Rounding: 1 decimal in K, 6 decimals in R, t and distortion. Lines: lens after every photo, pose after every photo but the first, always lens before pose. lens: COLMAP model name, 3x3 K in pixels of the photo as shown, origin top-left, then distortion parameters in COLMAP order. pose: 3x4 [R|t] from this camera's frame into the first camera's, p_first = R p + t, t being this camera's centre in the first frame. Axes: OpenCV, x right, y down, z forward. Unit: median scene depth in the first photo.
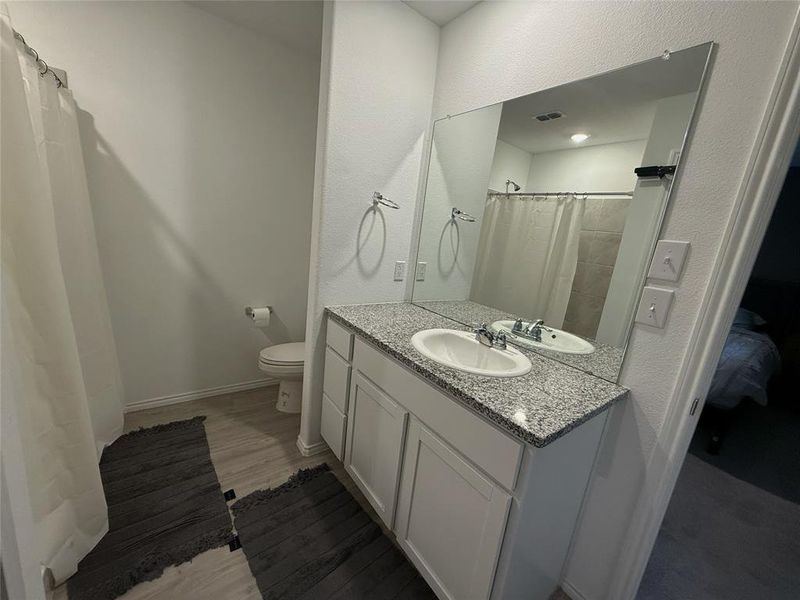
lens RADIAL K [[319.4, 0, 398.2], [0, 319.4, 302.0], [0, 0, 1]] dist [0.001028, 0.000162]
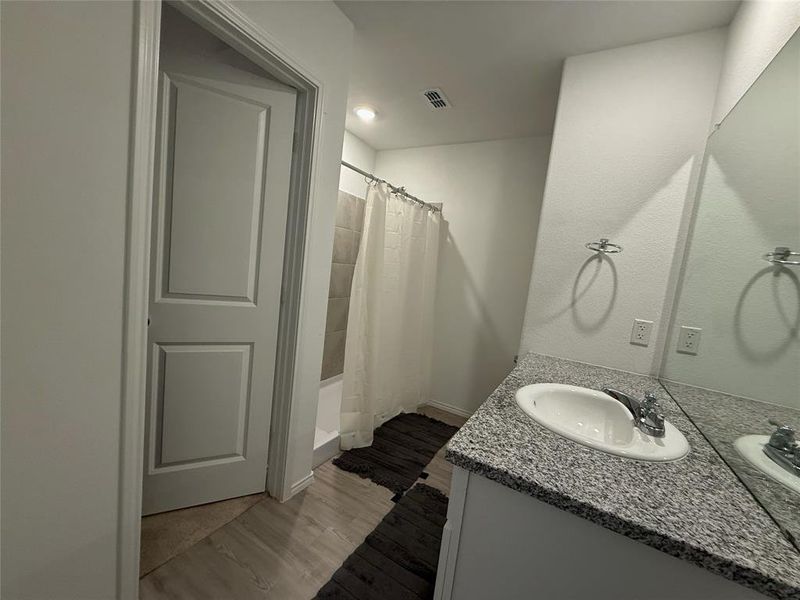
lens RADIAL K [[319.4, 0, 398.2], [0, 319.4, 302.0], [0, 0, 1]] dist [0.001028, 0.000162]
pose [[0.405224, 0.029178, -0.913752, 0.628855], [-0.267248, 0.959613, -0.087875, 0.076421], [0.874284, 0.279808, 0.396656, 0.210156]]
